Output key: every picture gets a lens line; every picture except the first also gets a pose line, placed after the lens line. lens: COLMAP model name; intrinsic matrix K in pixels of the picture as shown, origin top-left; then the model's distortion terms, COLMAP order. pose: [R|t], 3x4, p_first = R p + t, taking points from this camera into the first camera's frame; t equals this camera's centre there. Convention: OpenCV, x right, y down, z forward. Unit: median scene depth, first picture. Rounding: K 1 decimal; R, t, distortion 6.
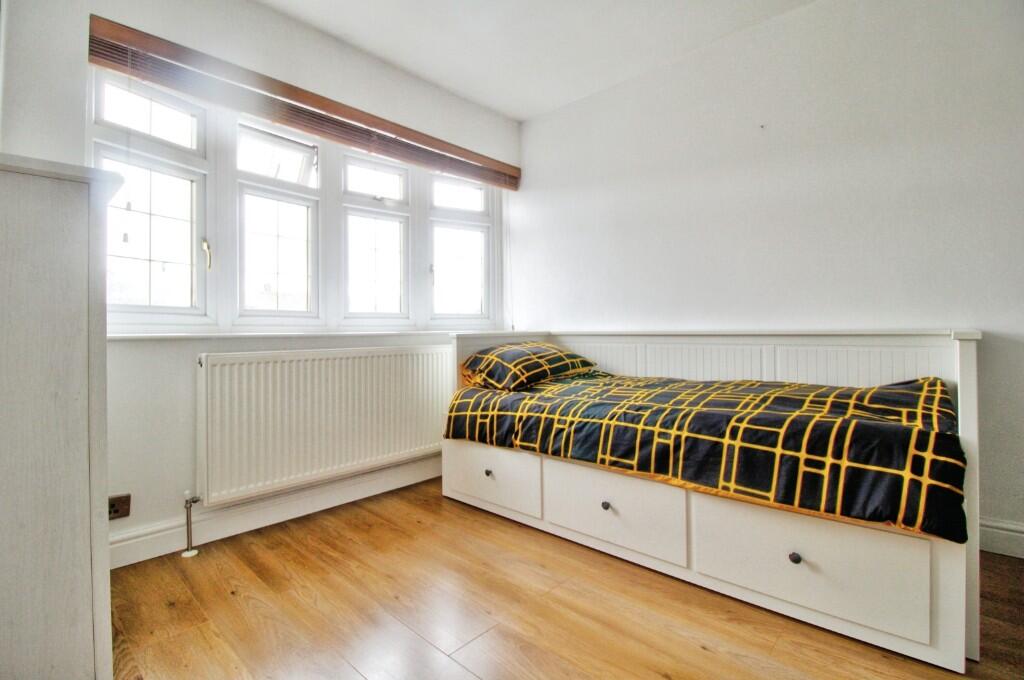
lens RADIAL K [[481.7, 0, 514.7], [0, 481.7, 336.1], [0, 0, 1]] dist [-0.009717, -0.000421]
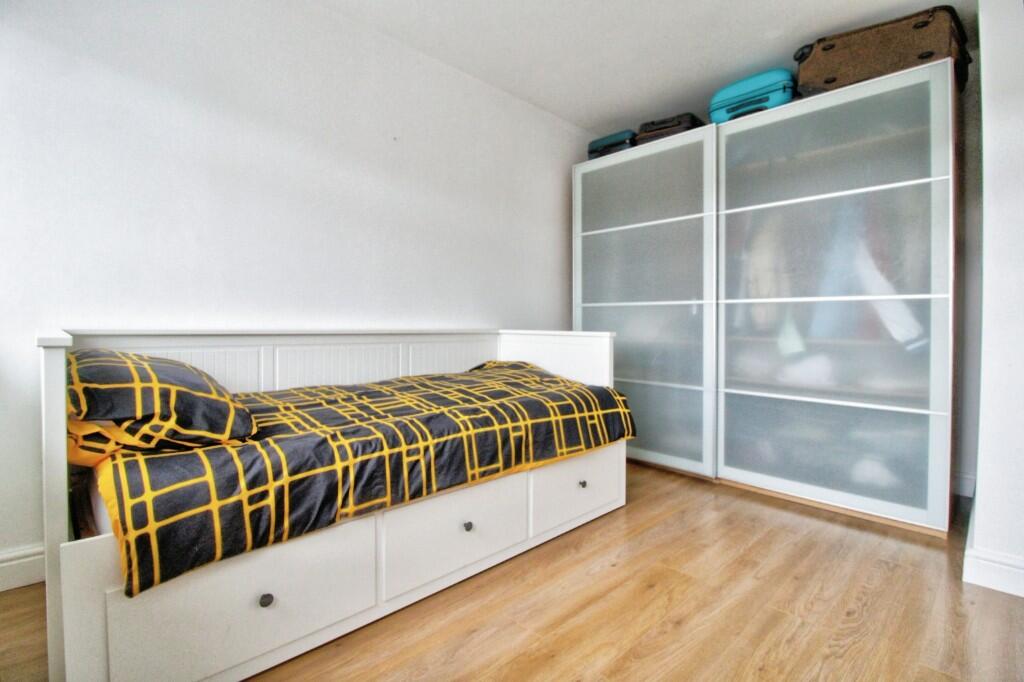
lens RADIAL K [[481.7, 0, 512.7], [0, 481.7, 338.8], [0, 0, 1]] dist [-0.009717, -0.000421]
pose [[0.051608, -0.016085, 0.998538, -0.698594], [0.008018, 0.999845, 0.015691, -0.010362], [-0.998635, 0.007196, 0.051729, 0.873223]]
